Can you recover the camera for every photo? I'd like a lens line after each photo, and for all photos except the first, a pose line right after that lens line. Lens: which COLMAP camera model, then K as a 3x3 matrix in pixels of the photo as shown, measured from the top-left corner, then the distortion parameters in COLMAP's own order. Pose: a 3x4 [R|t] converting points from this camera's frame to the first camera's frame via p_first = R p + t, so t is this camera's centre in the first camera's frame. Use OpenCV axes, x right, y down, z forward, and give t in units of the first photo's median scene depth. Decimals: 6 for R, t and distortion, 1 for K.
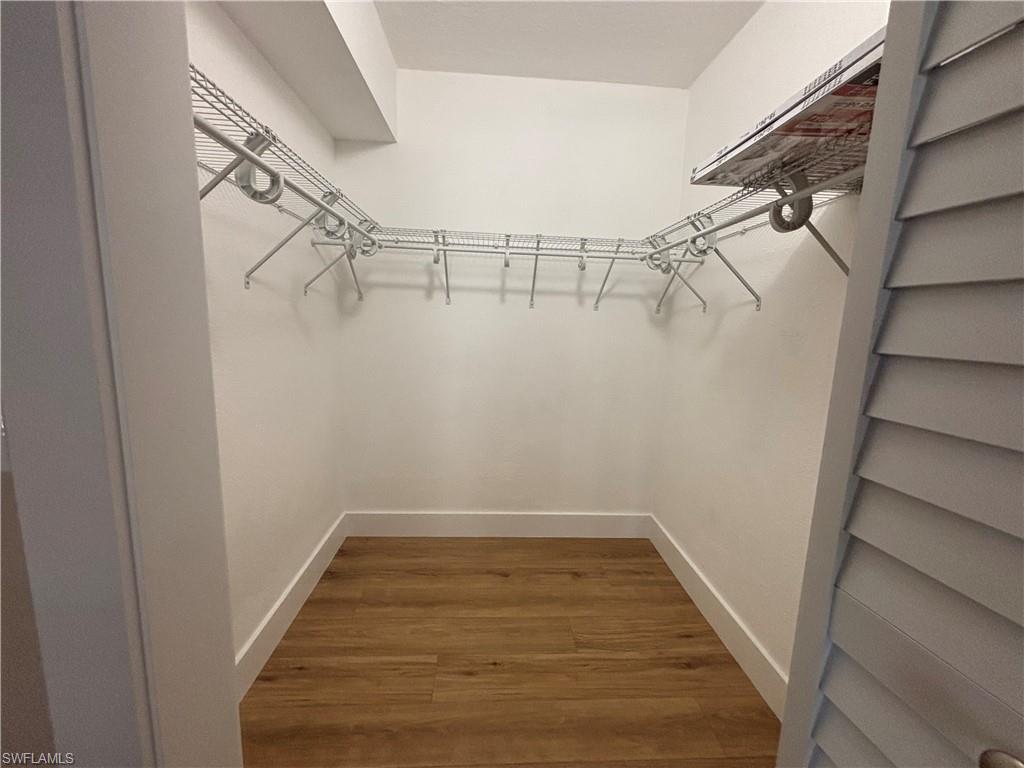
lens RADIAL K [[413.1, 0, 507.8], [0, 413.1, 380.1], [0, 0, 1]] dist [0.008819, -0.000641]
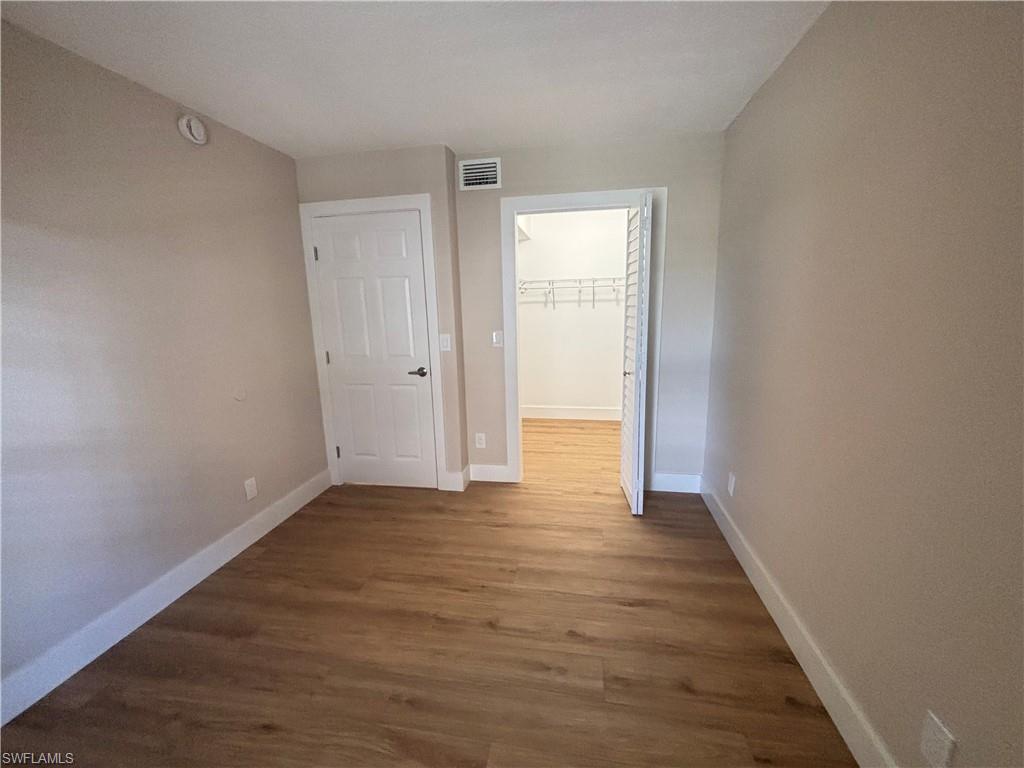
lens RADIAL K [[413.1, 0, 516.8], [0, 413.1, 383.0], [0, 0, 1]] dist [0.008819, -0.000641]
pose [[0.977180, -0.015319, -0.211861, 0.122455], [0.026106, 0.998496, 0.048213, 0.099080], [0.210804, -0.052644, 0.976110, -1.226938]]
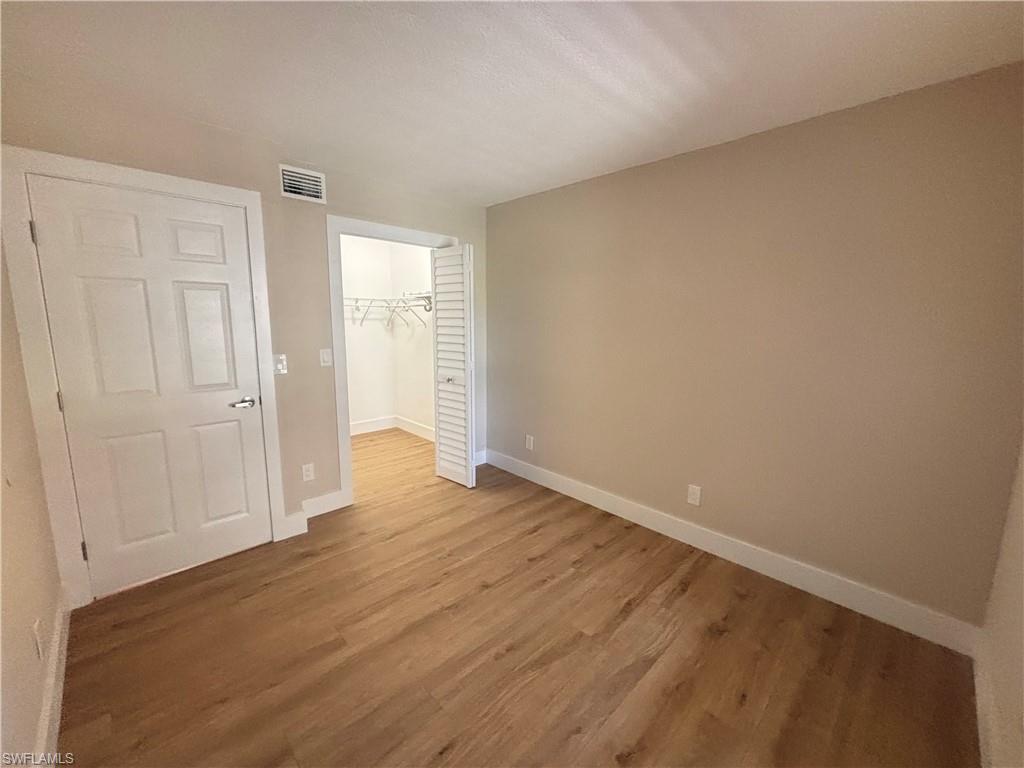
lens RADIAL K [[413.1, 0, 511.7], [0, 413.1, 378.1], [0, 0, 1]] dist [0.008819, -0.000641]
pose [[0.748045, -0.126655, 0.651450, -0.704407], [0.115681, 0.991477, 0.059929, 0.070094], [-0.653488, 0.030530, 0.756321, -1.265400]]
